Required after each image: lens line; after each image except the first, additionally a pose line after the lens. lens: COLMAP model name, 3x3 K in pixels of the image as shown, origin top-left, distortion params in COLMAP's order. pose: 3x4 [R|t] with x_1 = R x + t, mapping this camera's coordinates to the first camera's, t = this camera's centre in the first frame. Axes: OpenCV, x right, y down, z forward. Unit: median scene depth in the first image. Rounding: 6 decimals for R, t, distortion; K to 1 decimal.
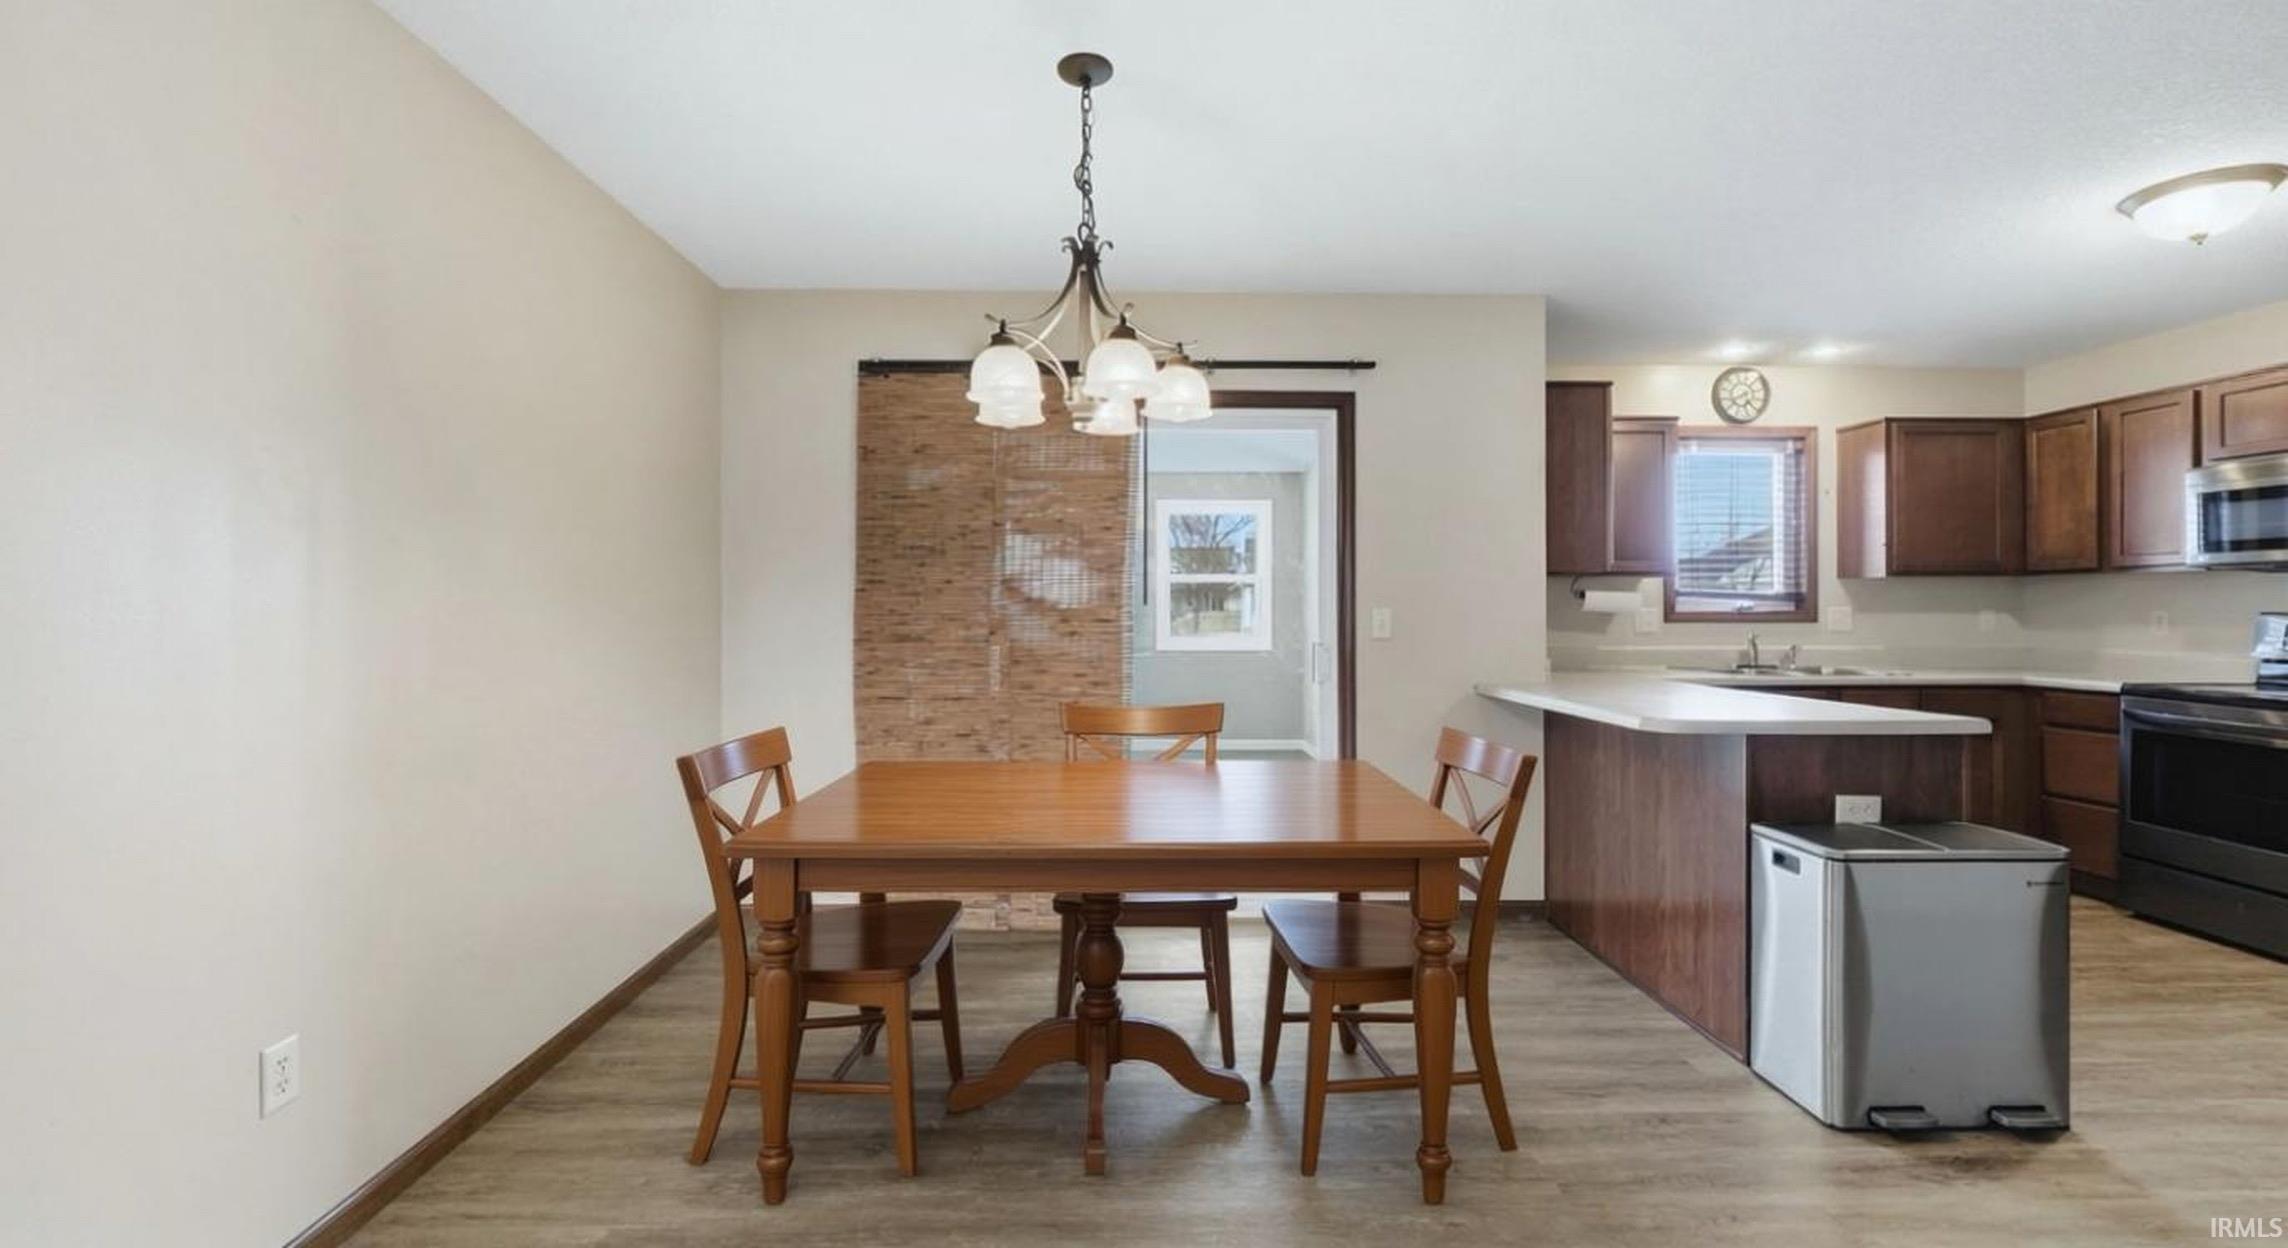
lens RADIAL K [[970.1, 0, 1136.9], [0, 970.1, 605.0], [0, 0, 1]] dist [-0.004124, 0.001279]
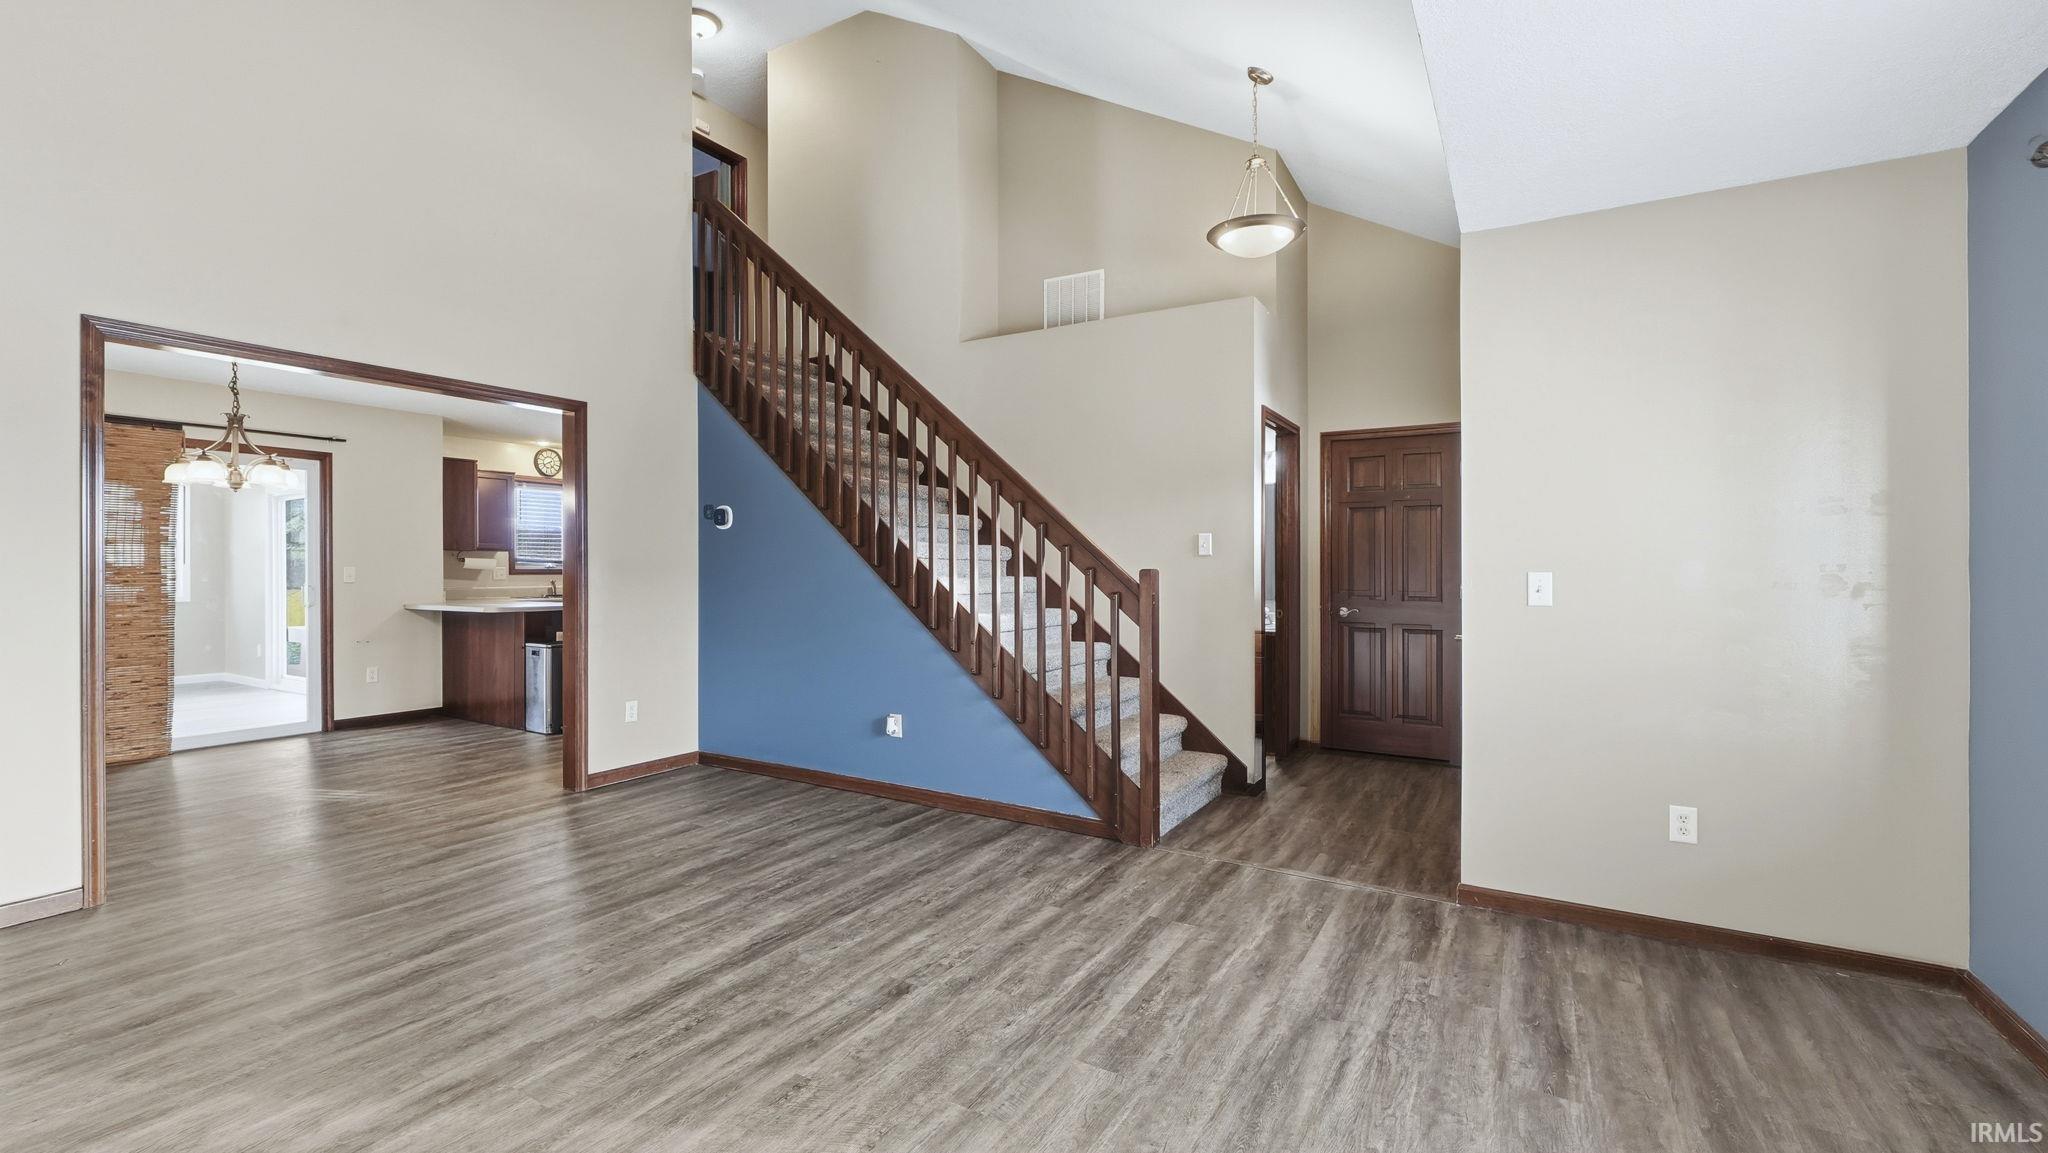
lens RADIAL K [[848.0, 0, 1013.6], [0, 848.0, 571.9], [0, 0, 1]] dist [-0.006965, 0.001173]
pose [[0.543694, -0.004410, 0.839272, -0.399191], [0.001041, 0.999989, 0.004580, 0.006919], [-0.839283, -0.001616, 0.543693, -0.929578]]
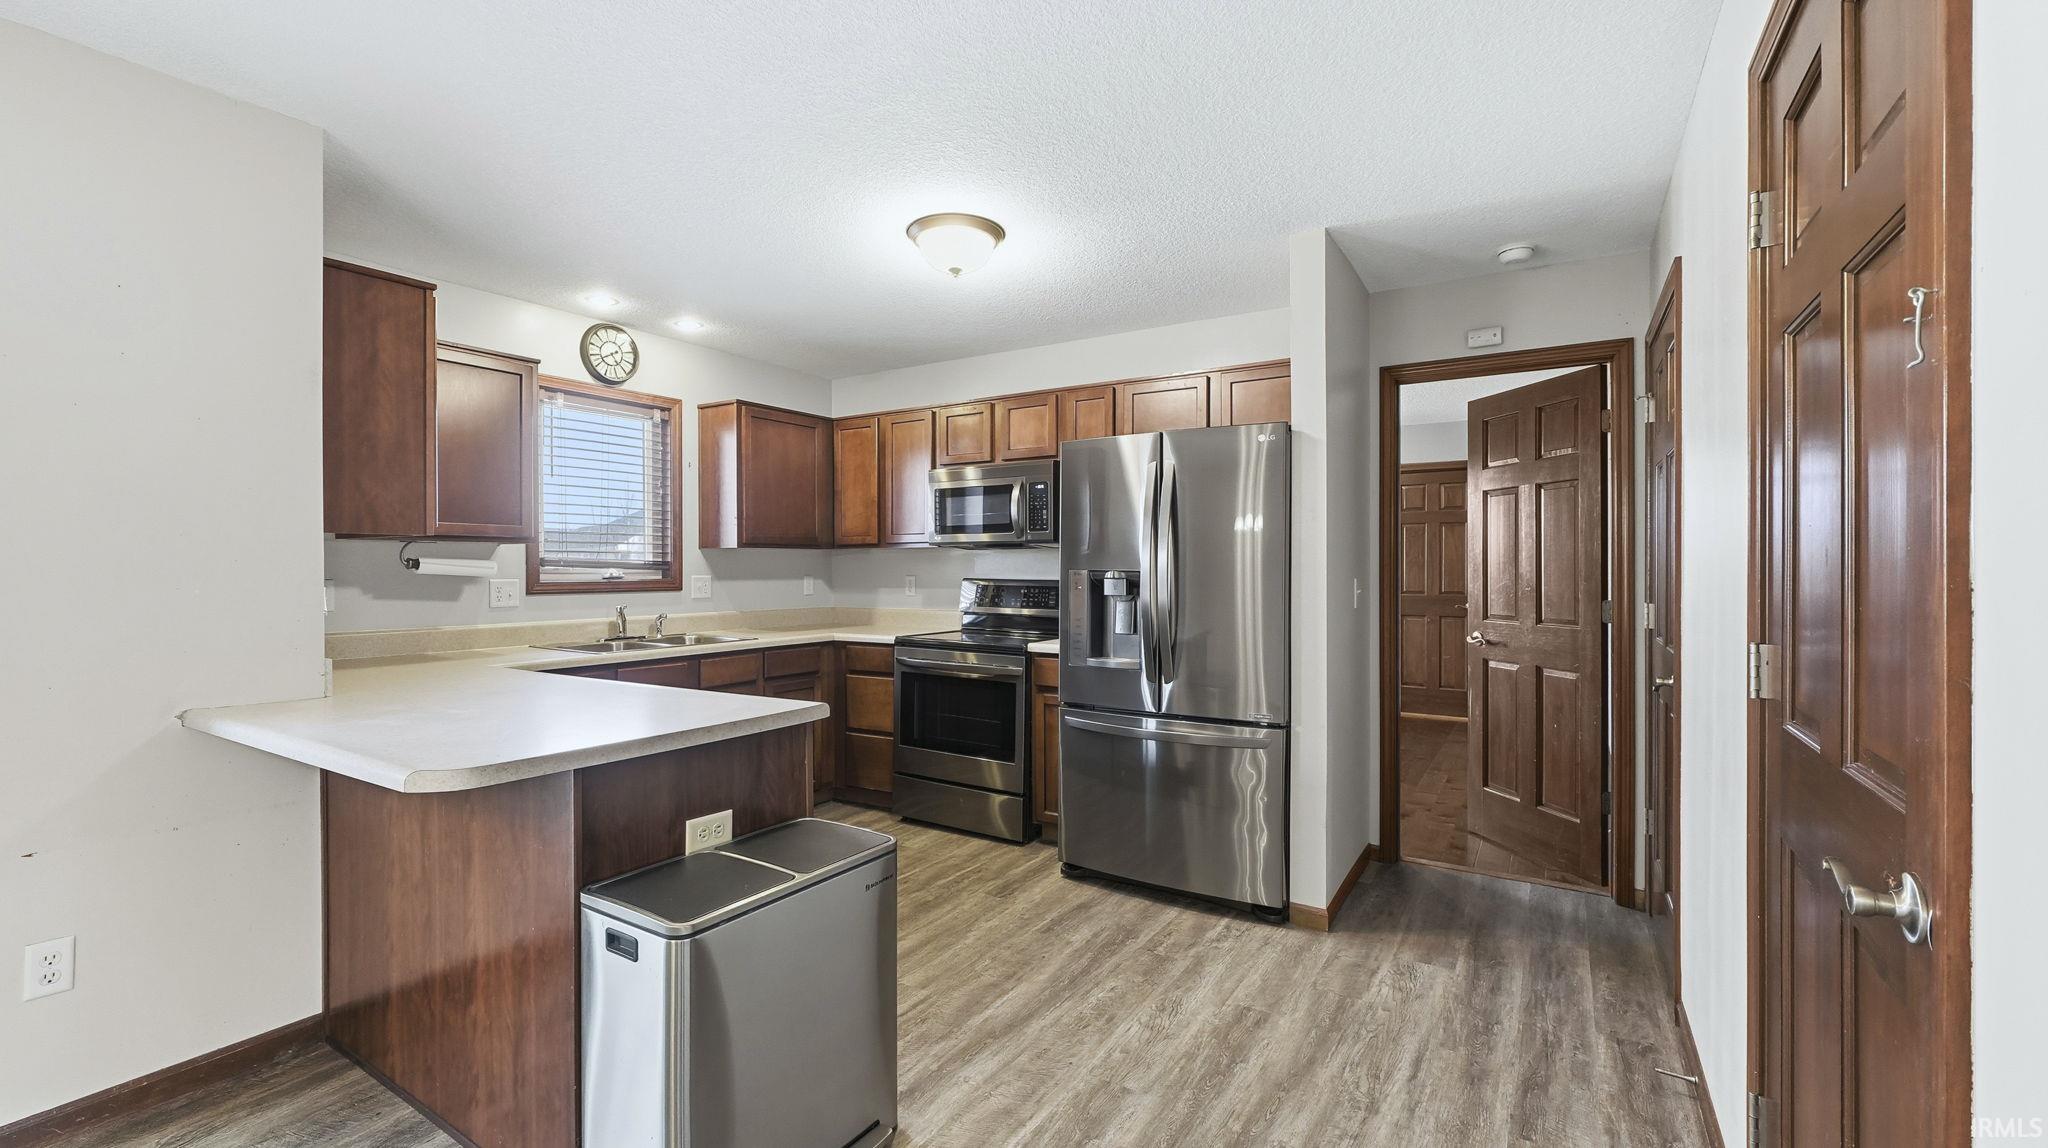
lens RADIAL K [[848.0, 0, 1020.8], [0, 848.0, 567.2], [0, 0, 1]] dist [-0.006965, 0.001173]
pose [[0.556579, -0.001962, 0.830793, 0.183899], [0.000492, 0.999998, 0.002032, -0.010020], [-0.830795, -0.000722, 0.556578, 0.236547]]
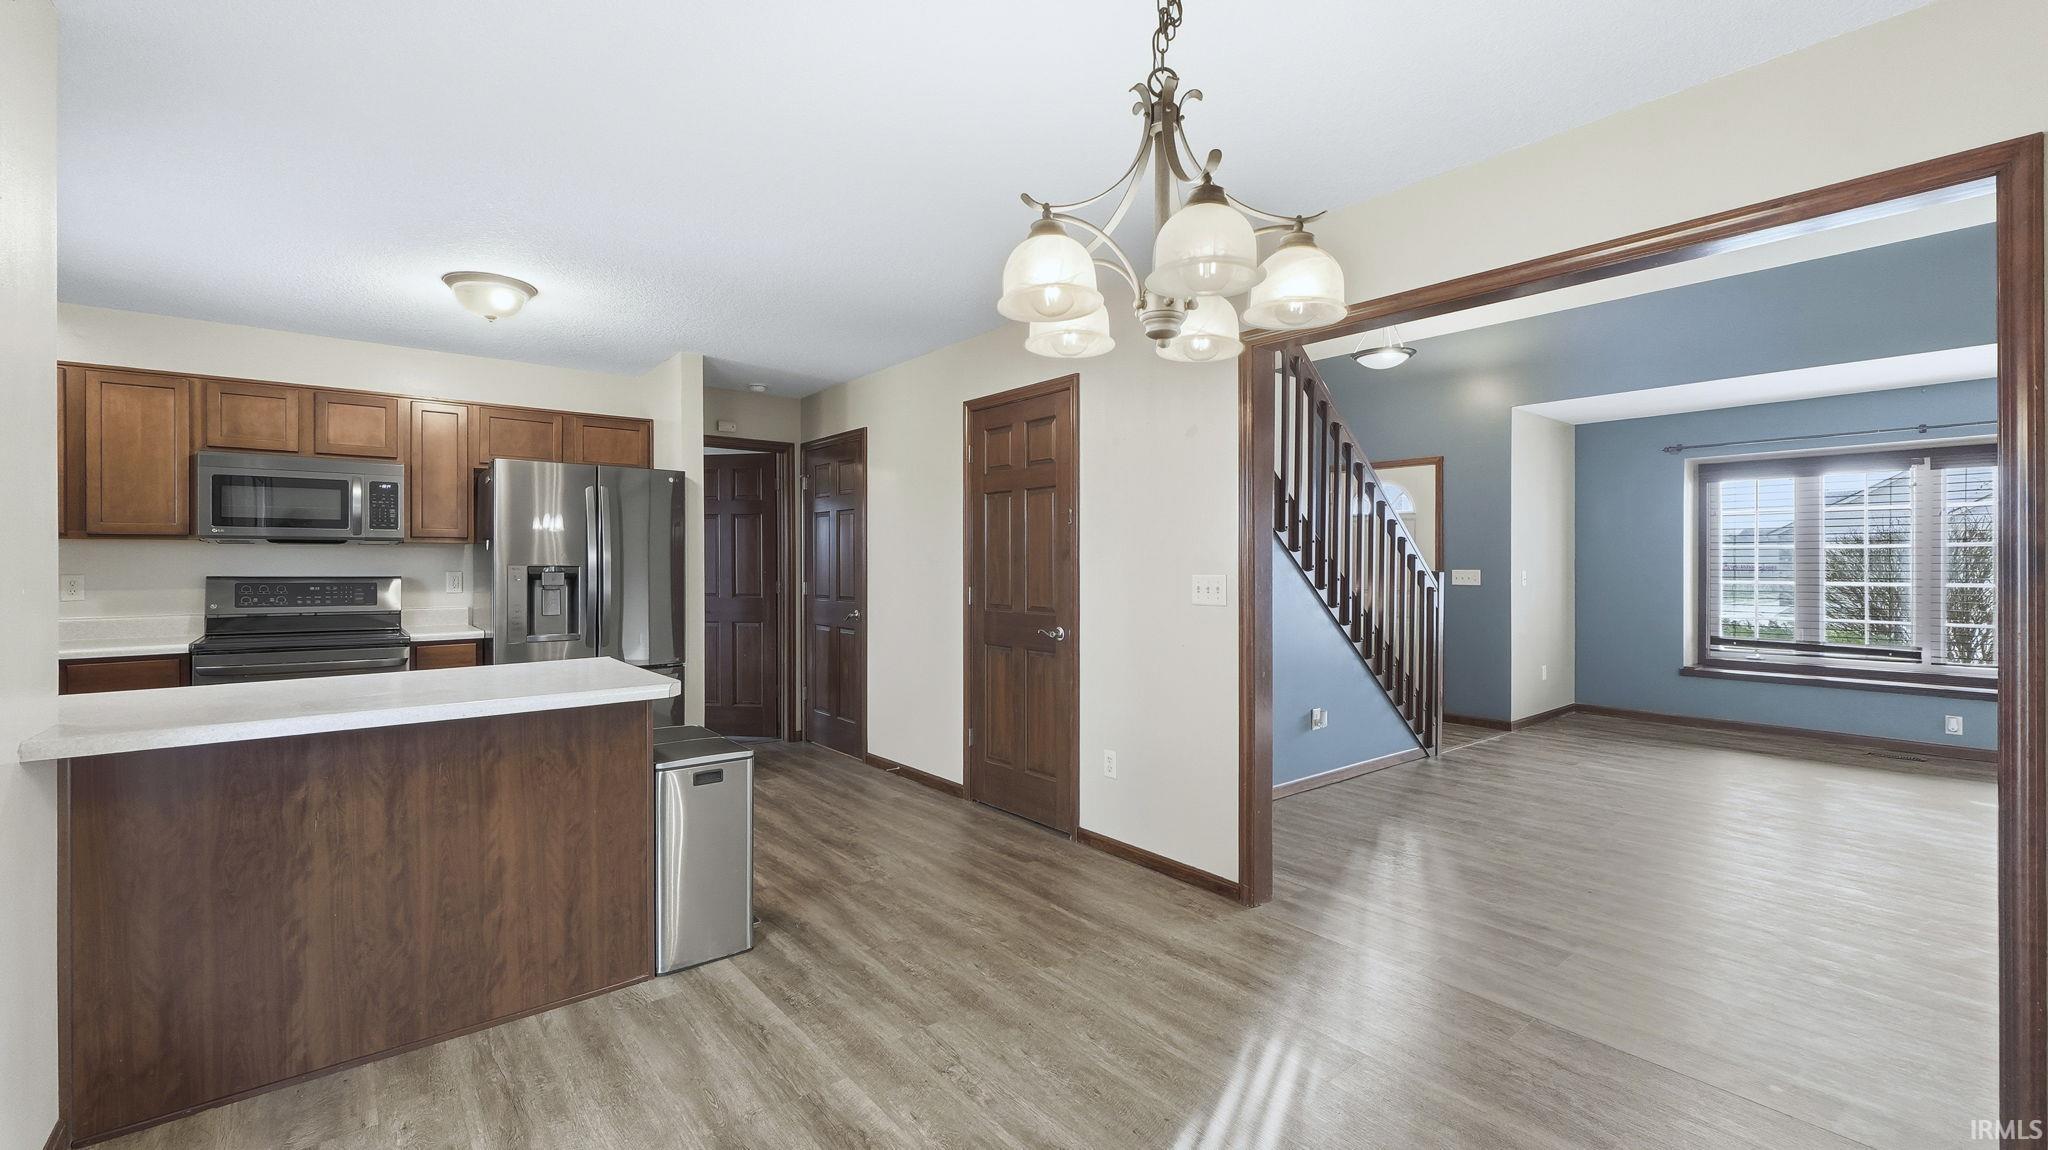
lens RADIAL K [[848.0, 0, 1019.4], [0, 848.0, 579.3], [0, 0, 1]] dist [-0.006965, 0.001173]
pose [[-0.623708, -0.011858, 0.781567, -0.256895], [-0.002012, 0.999906, 0.013564, -0.004842], [-0.781655, 0.006887, -0.623673, 0.801657]]
